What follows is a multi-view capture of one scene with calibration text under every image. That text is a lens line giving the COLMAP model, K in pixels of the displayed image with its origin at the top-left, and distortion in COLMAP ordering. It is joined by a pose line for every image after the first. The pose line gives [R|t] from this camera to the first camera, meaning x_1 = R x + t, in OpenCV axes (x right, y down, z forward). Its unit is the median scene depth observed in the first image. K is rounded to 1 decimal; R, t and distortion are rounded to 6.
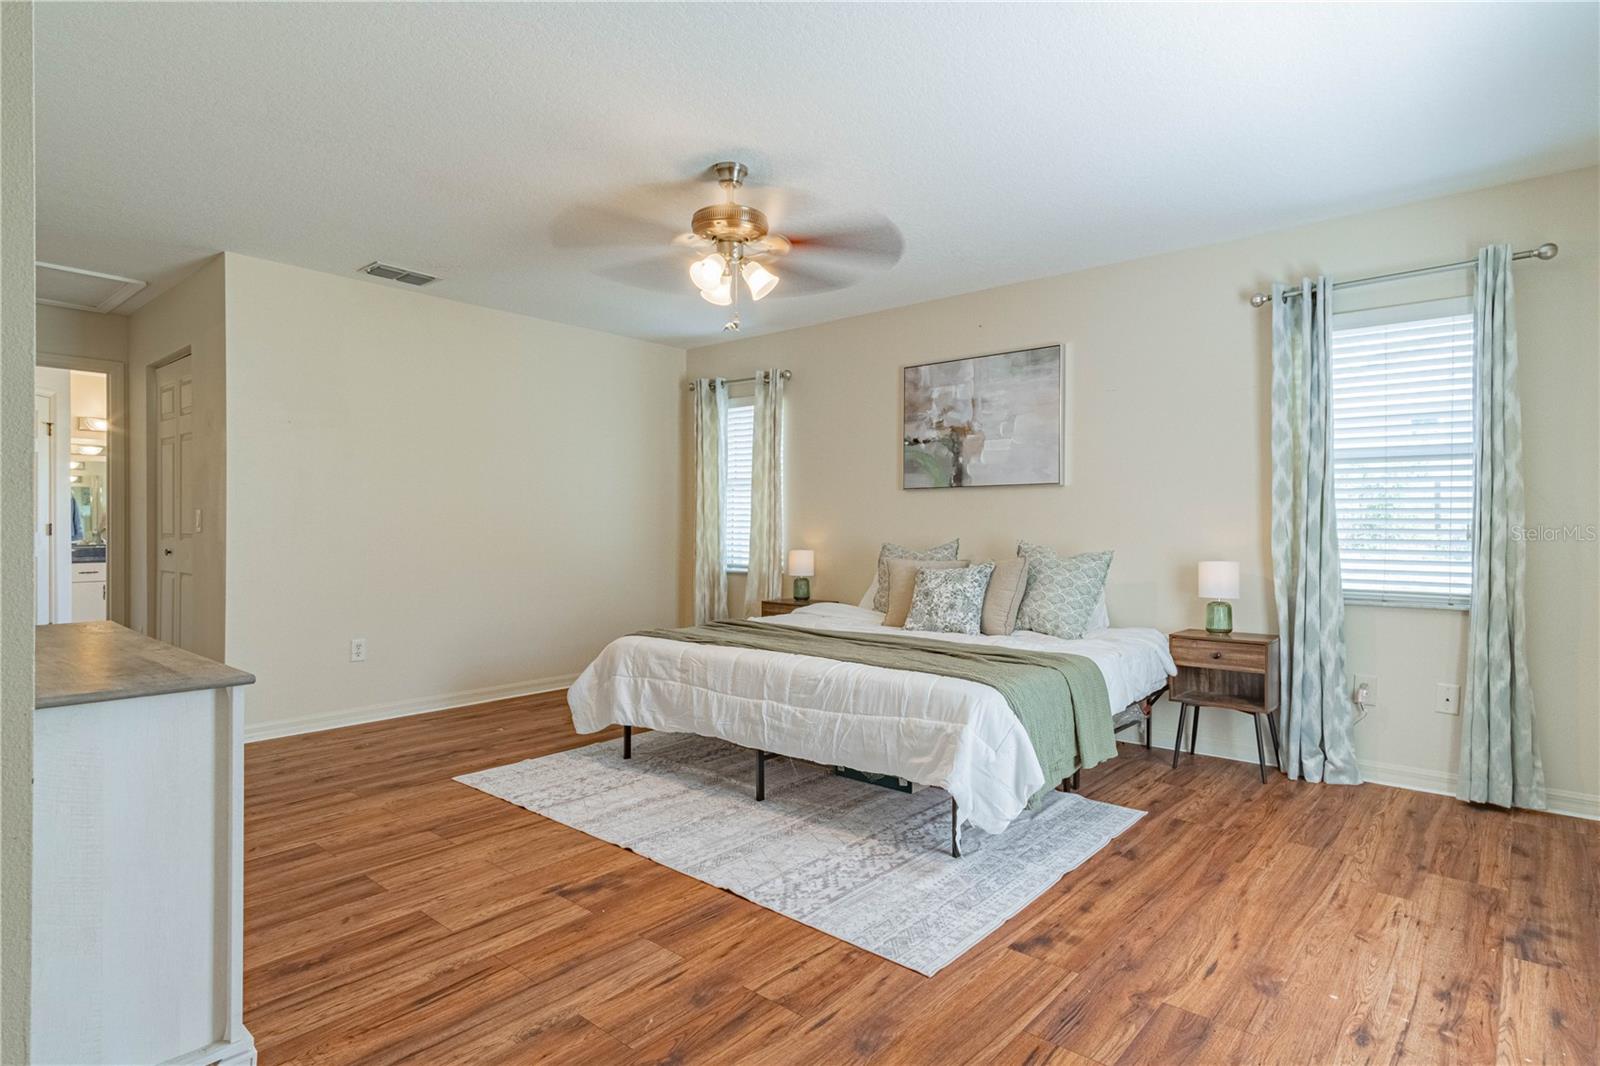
lens RADIAL K [[858.5, 0, 806.6], [0, 858.5, 531.2], [0, 0, 1]] dist [0.004960, 0.001126]
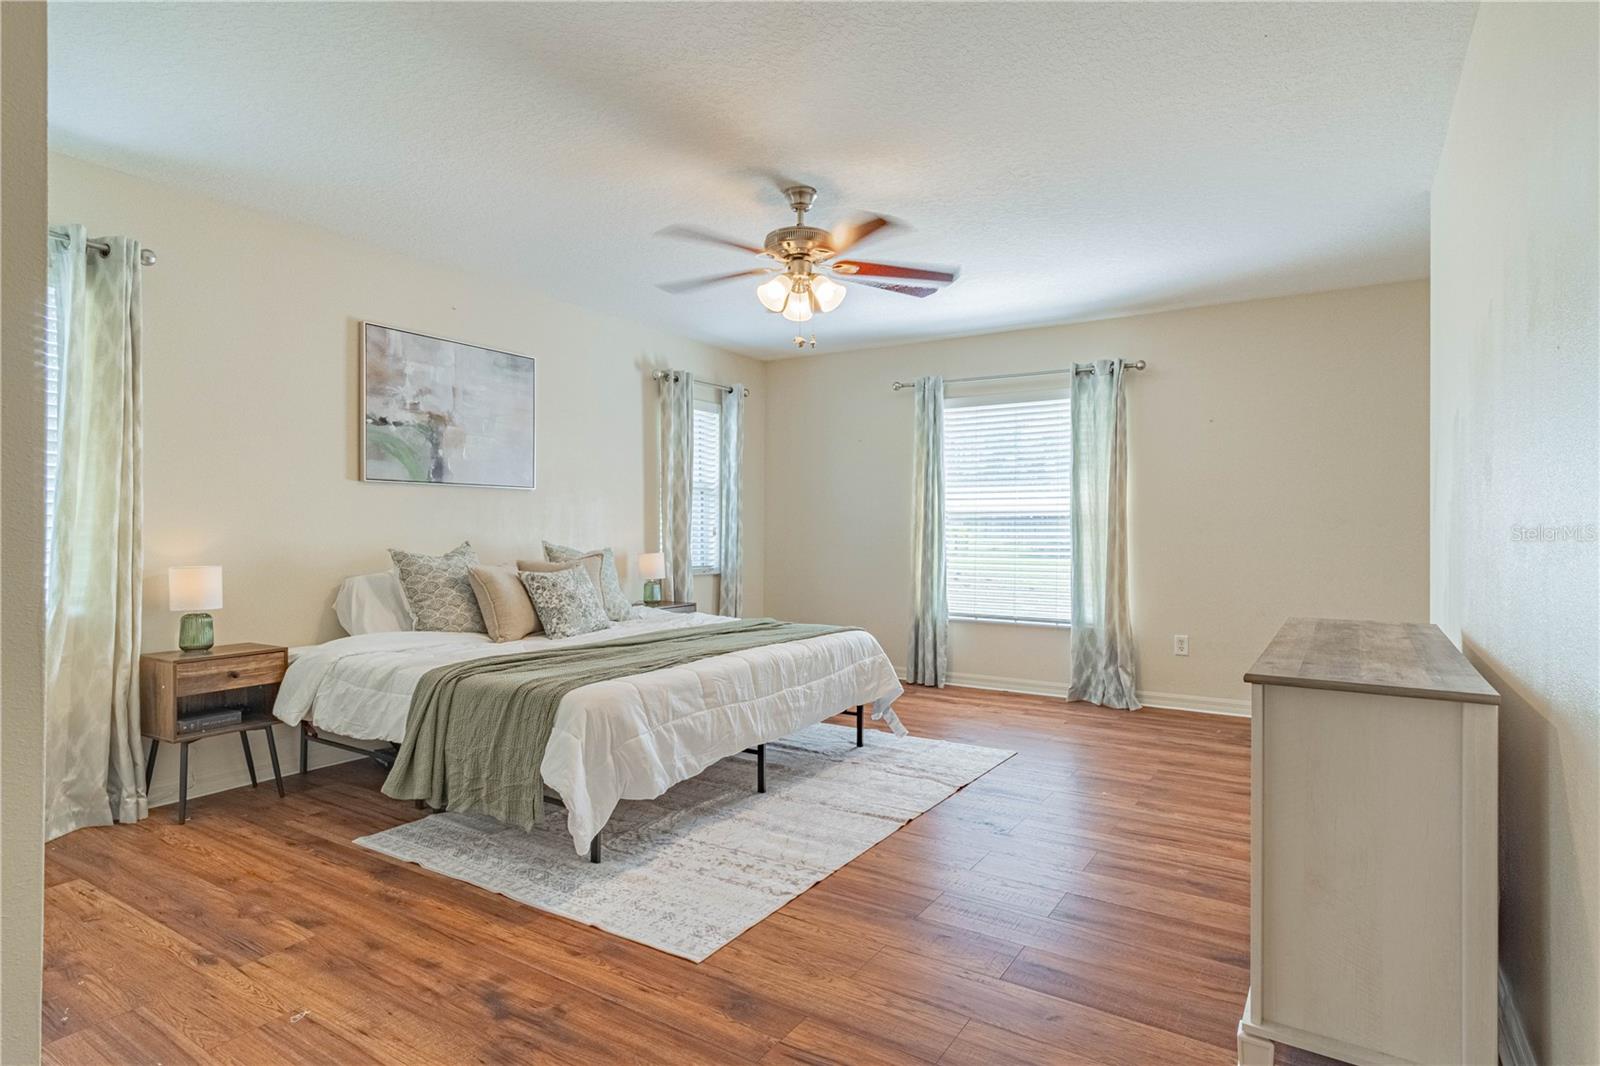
lens RADIAL K [[858.5, 0, 804.1], [0, 858.5, 528.8], [0, 0, 1]] dist [0.004960, 0.001126]
pose [[-0.155610, -0.002119, 0.987816, -0.769740], [0.002829, 0.999993, 0.002591, -0.005838], [-0.987815, 0.003198, -0.155602, 0.785018]]
